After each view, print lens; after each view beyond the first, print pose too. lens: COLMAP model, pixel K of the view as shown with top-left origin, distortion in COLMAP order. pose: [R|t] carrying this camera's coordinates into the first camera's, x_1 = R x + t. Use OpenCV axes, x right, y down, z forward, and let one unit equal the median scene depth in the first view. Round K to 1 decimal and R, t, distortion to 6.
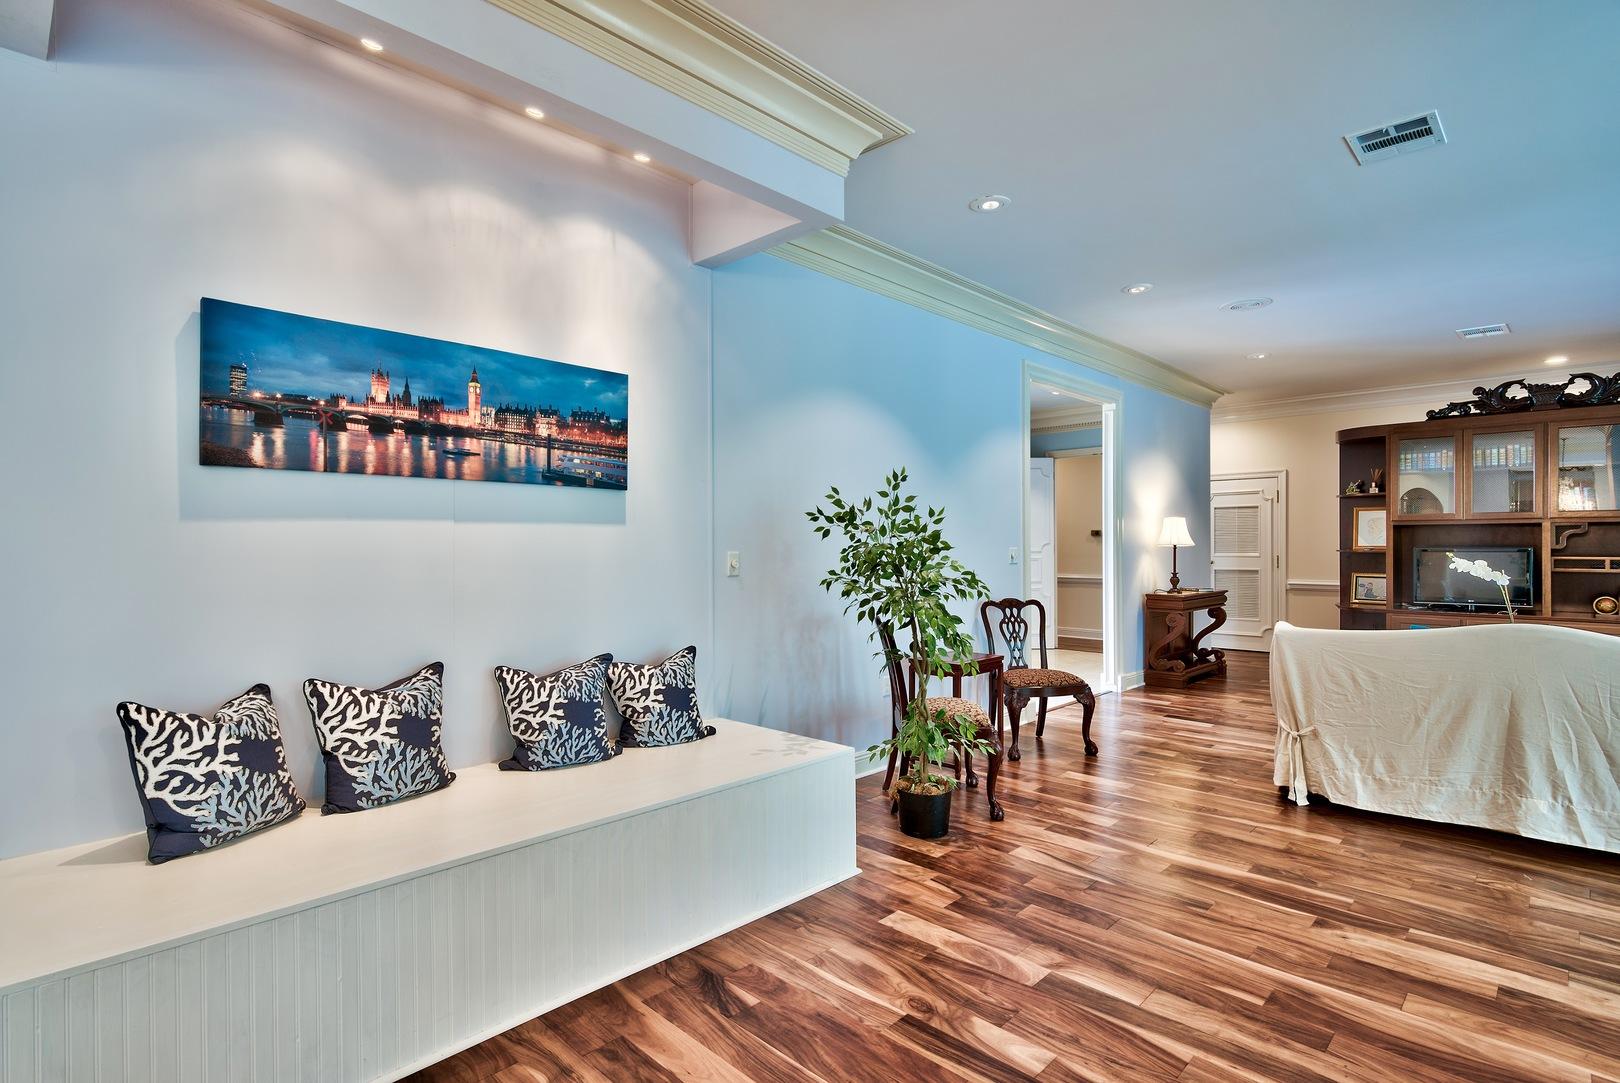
lens RADIAL K [[808.5, 0, 853.0], [0, 808.5, 542.4], [0, 0, 1]] dist [-0.001152, 0.000522]
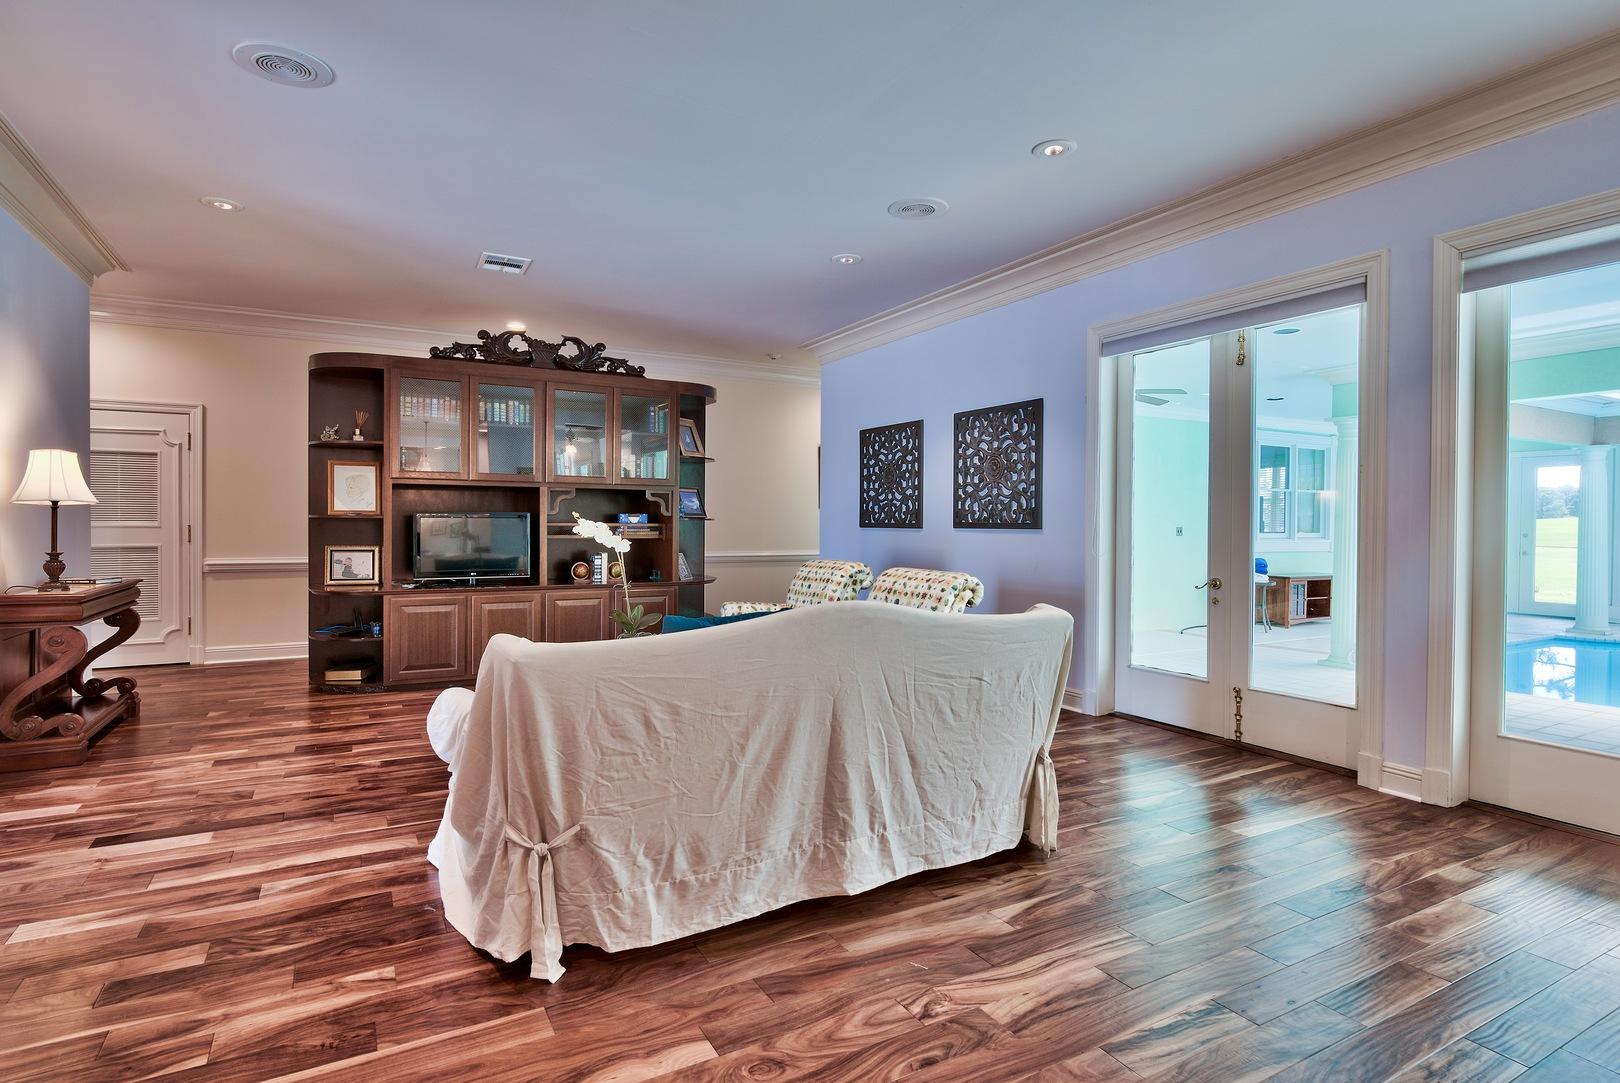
lens RADIAL K [[790.7, 0, 776.1], [0, 790.7, 532.2], [0, 0, 1]] dist [-0.003388, -0.000375]
pose [[0.337724, -0.006775, 0.941221, 0.130353], [-0.007827, 0.999919, 0.010006, 0.029465], [-0.941213, -0.010746, 0.337643, 0.742226]]
